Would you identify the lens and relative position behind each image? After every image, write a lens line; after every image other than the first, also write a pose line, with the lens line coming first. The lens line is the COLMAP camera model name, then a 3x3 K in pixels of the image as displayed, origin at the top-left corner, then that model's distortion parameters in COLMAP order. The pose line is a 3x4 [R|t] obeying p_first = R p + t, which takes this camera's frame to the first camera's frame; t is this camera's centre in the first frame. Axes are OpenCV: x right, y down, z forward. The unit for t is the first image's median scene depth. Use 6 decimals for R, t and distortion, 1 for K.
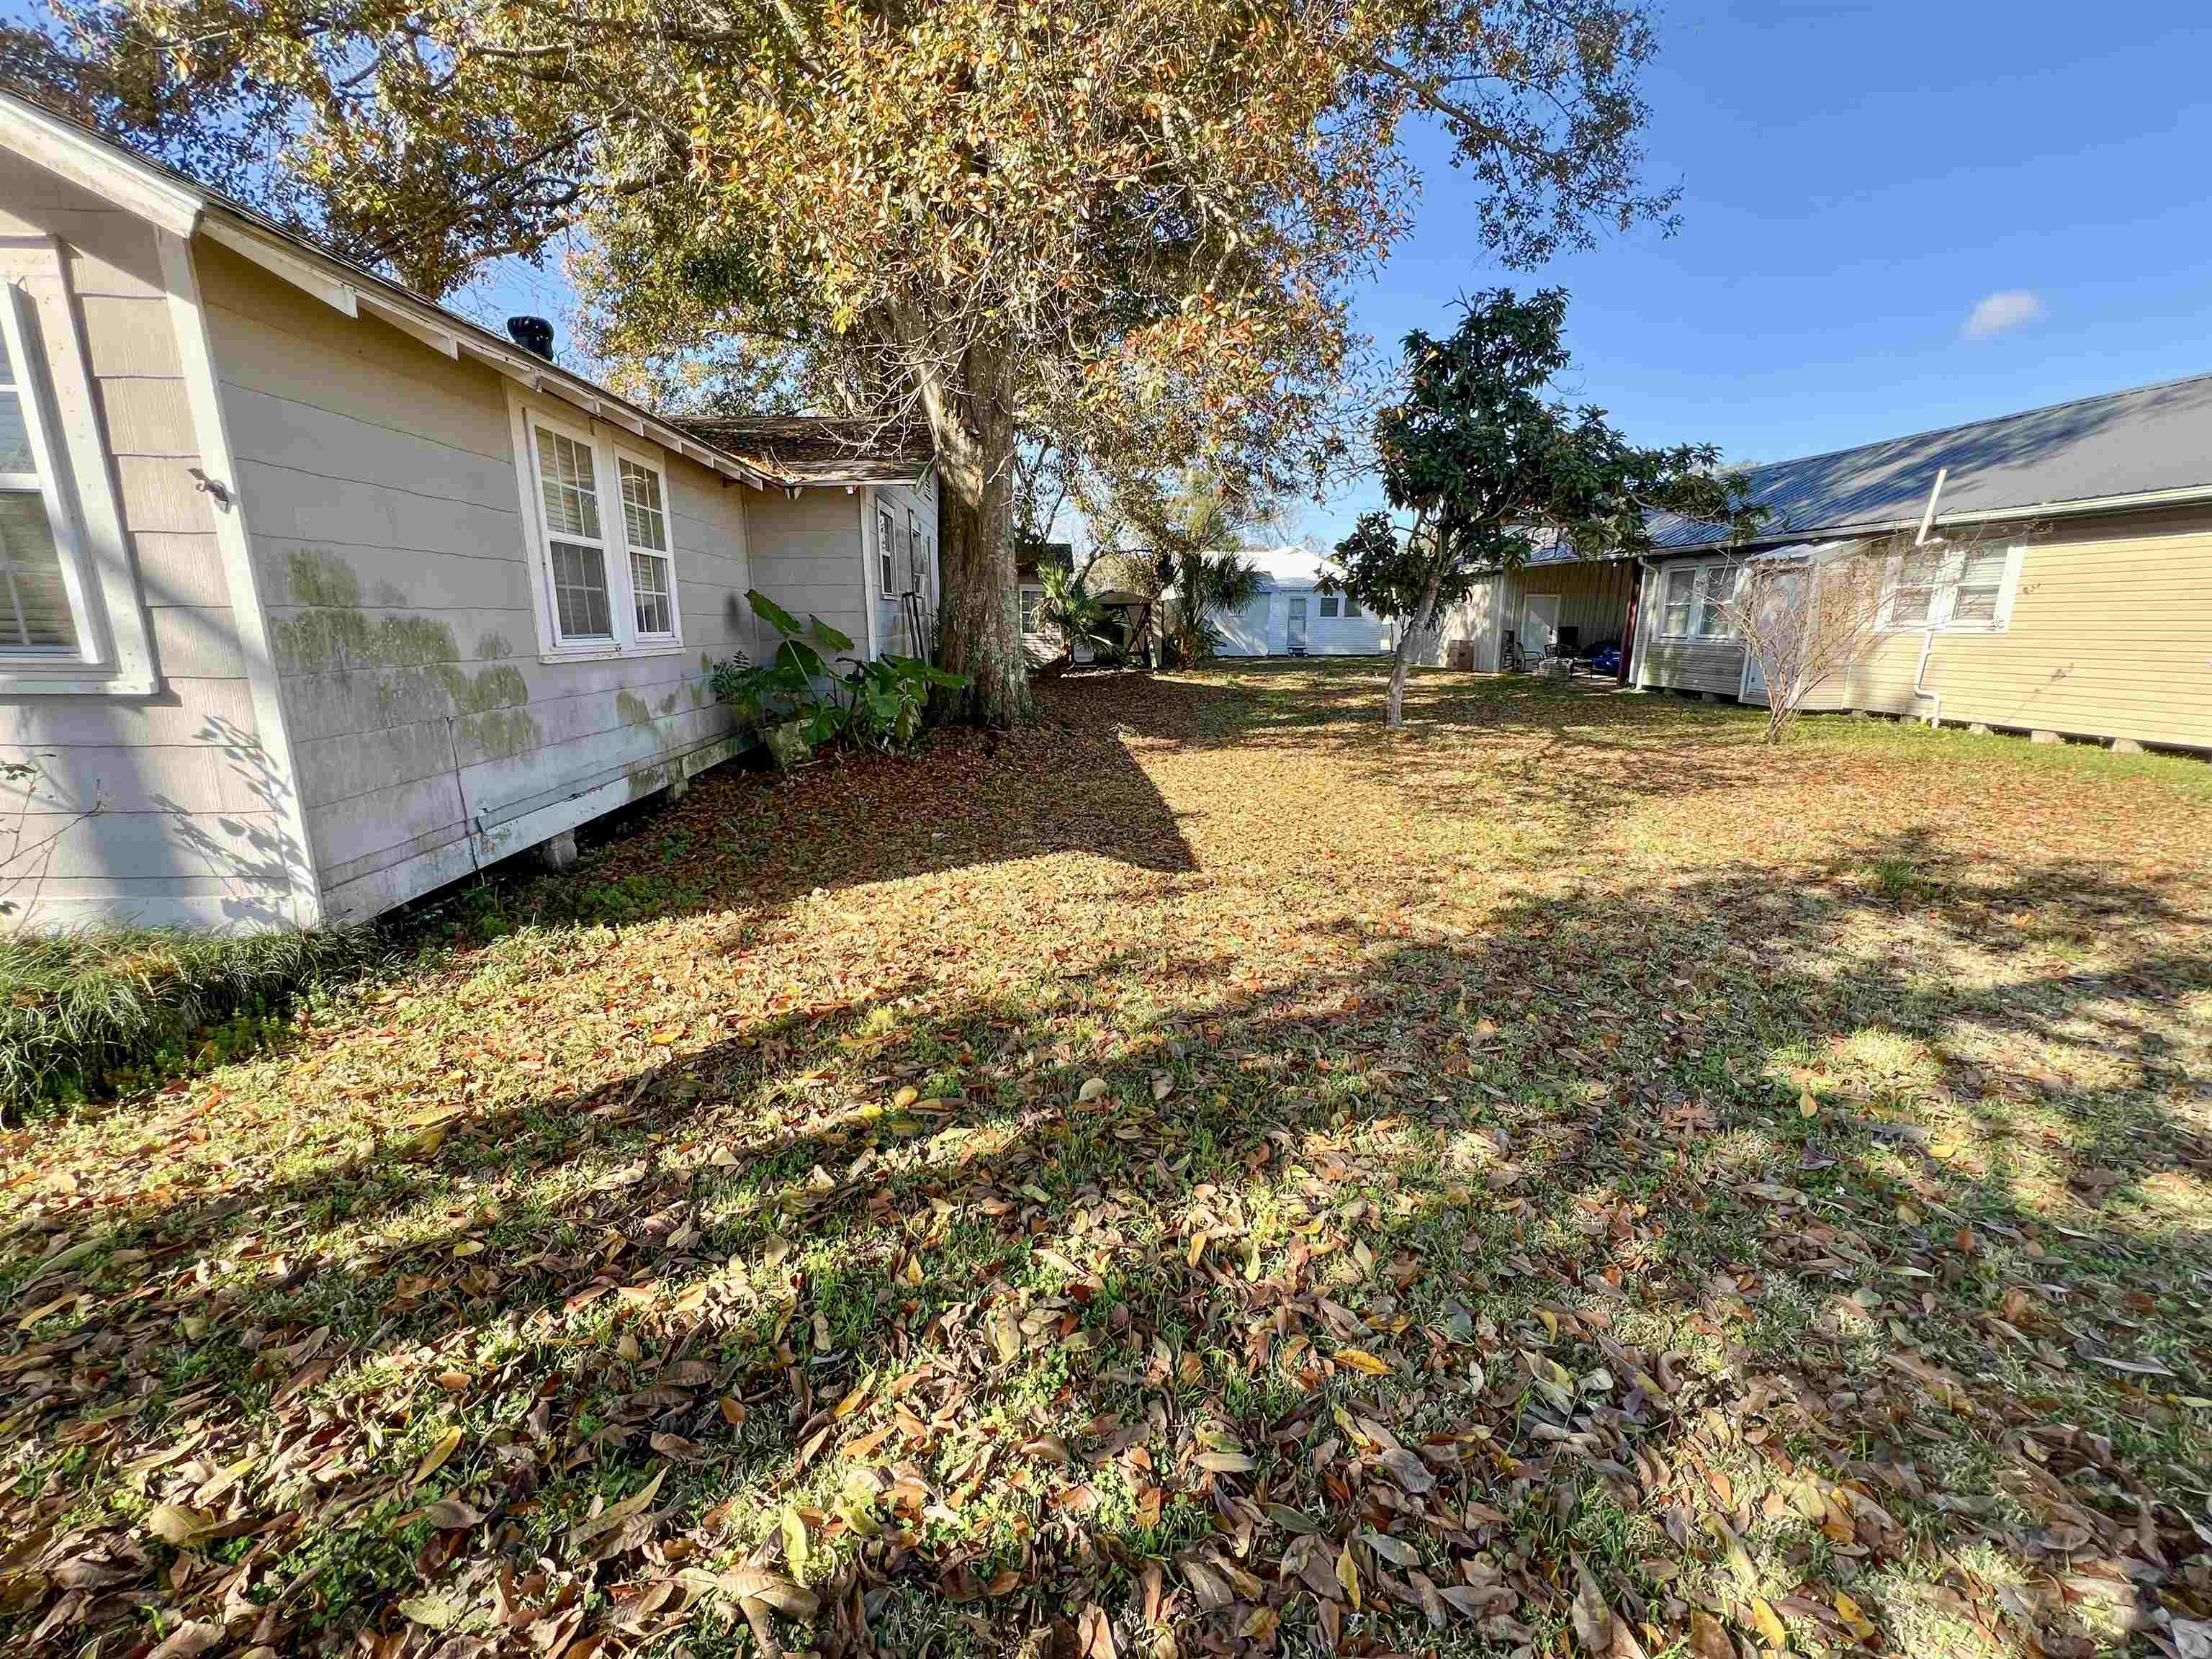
lens RADIAL K [[888.4, 0, 1107.3], [0, 888.4, 822.2], [0, 0, 1]] dist [-0.003746, 0.000415]
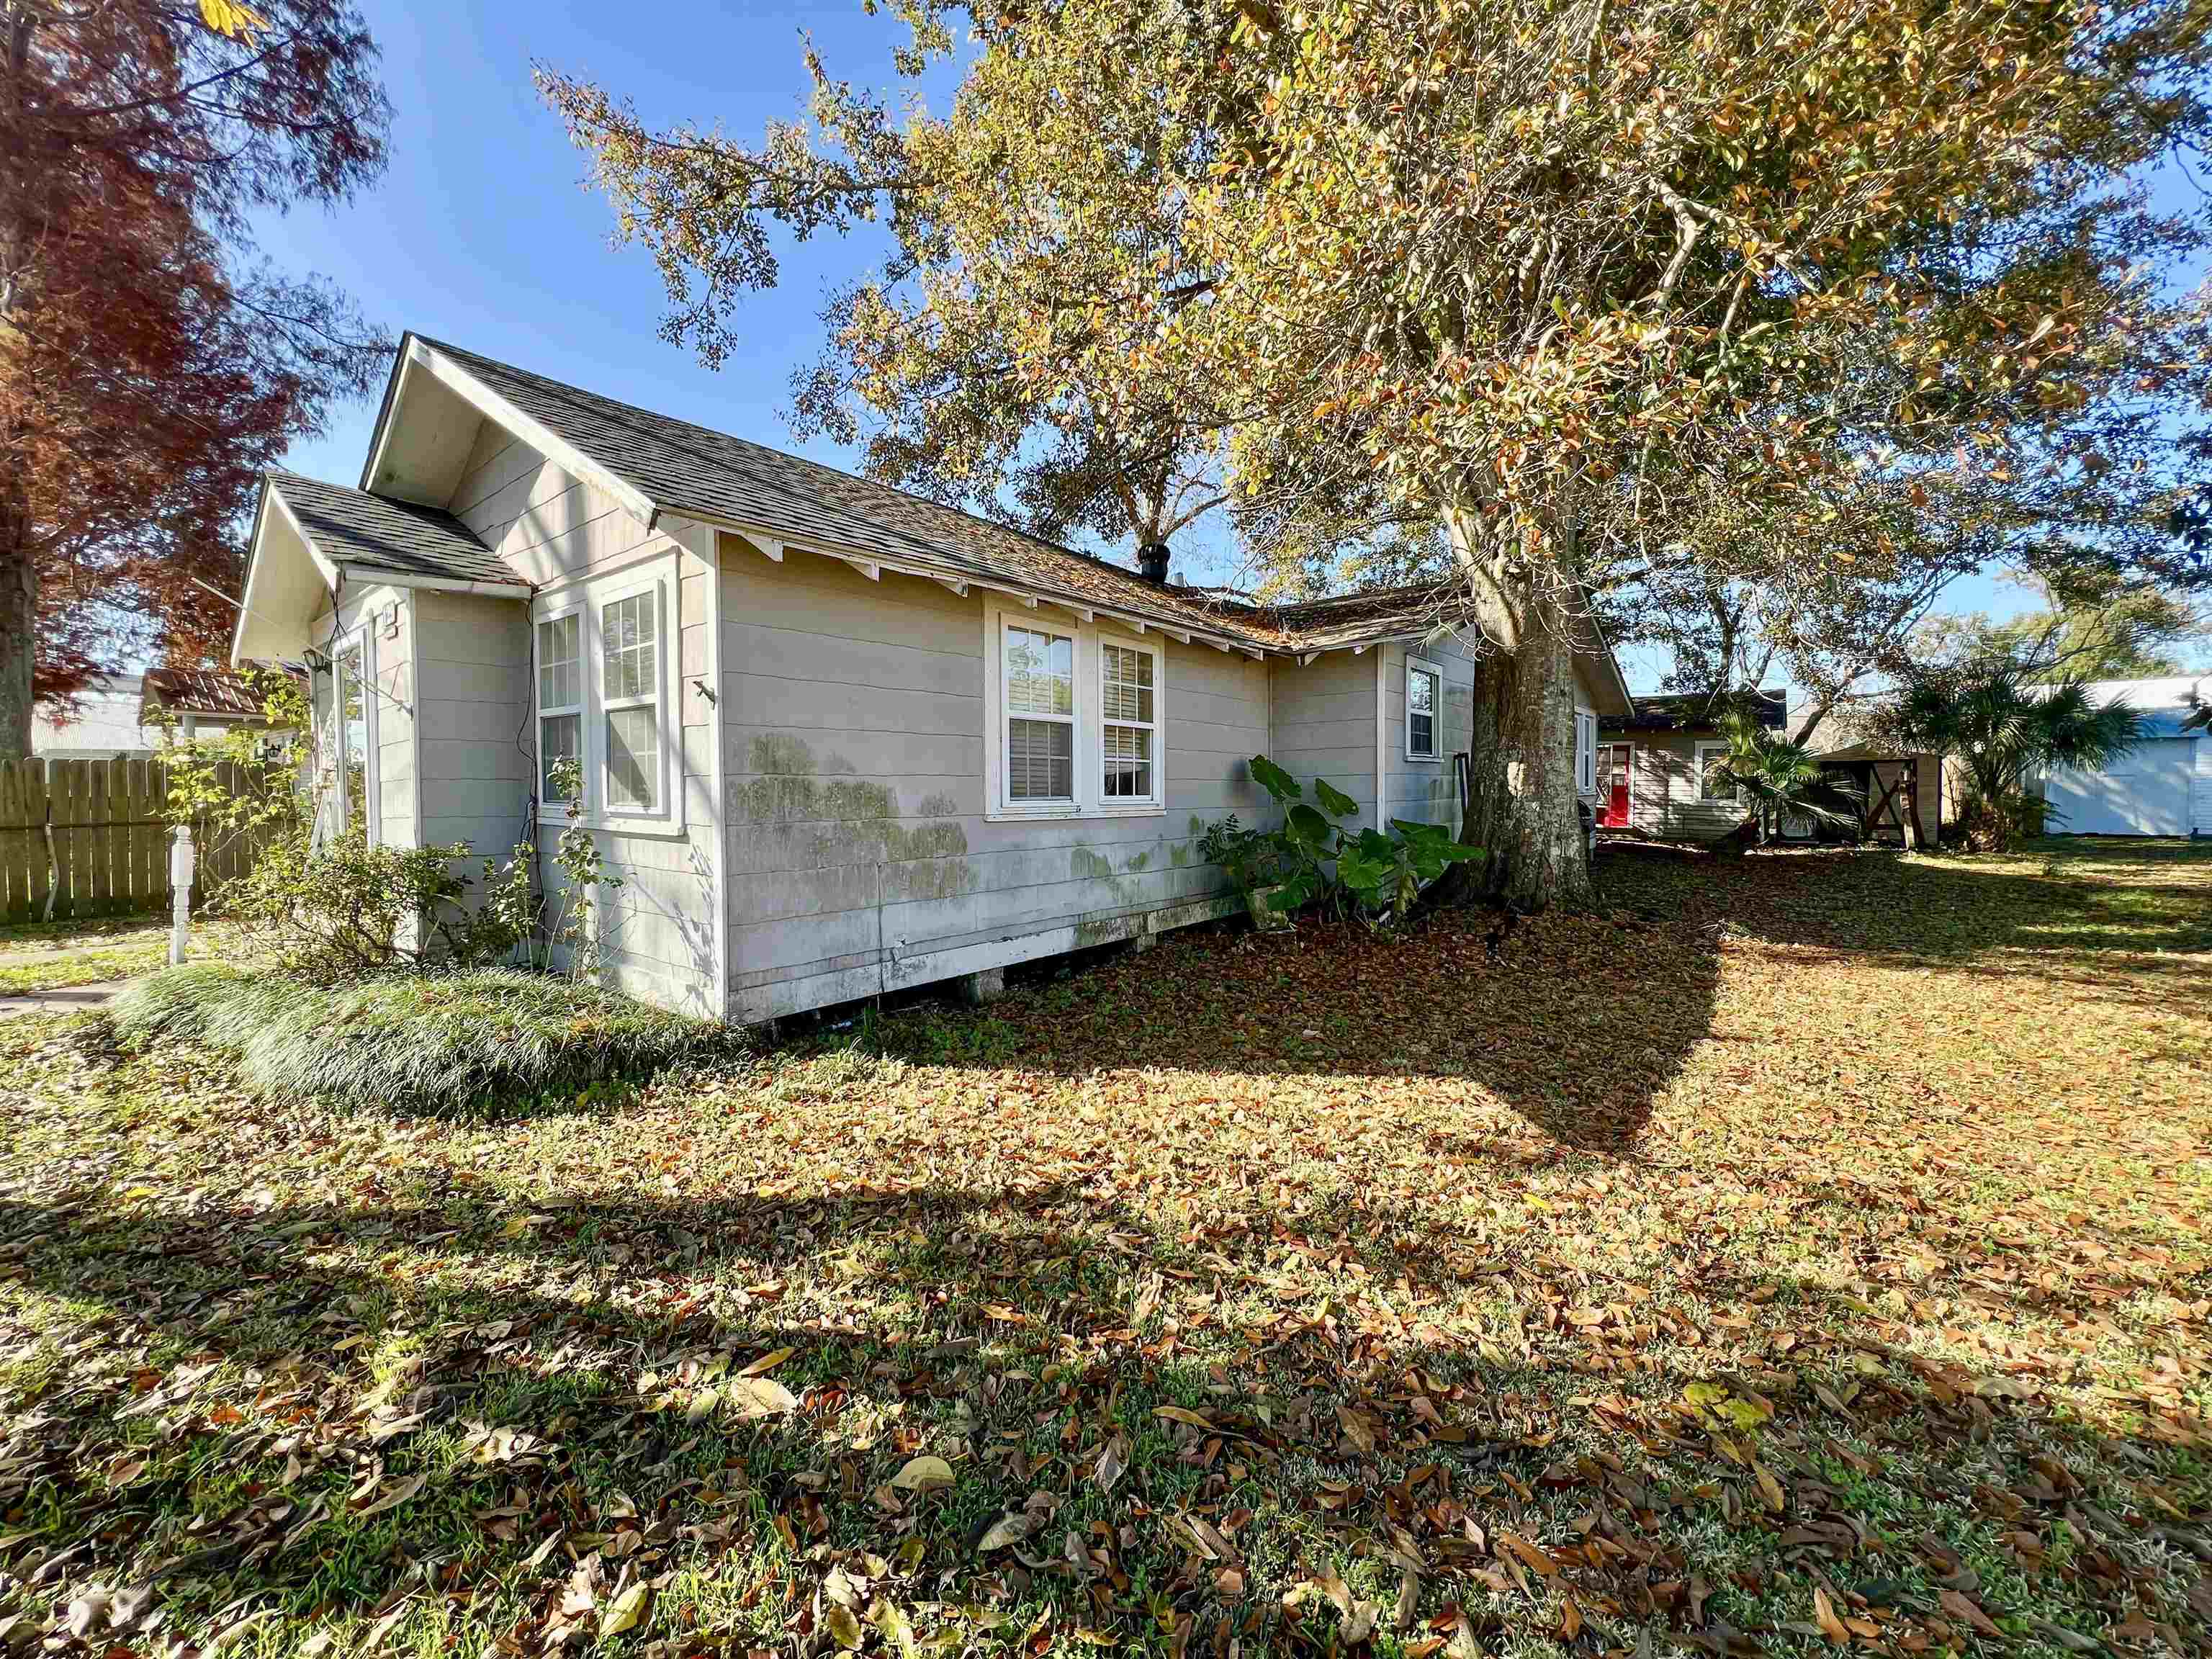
lens RADIAL K [[881.6, 0, 1092.9], [0, 881.6, 834.3], [0, 0, 1]] dist [-0.001510, 0.000445]
pose [[0.736132, 0.027370, -0.676284, 0.272216], [-0.141875, 0.983224, -0.114637, -0.056565], [0.661801, 0.180335, 0.727666, 0.290306]]
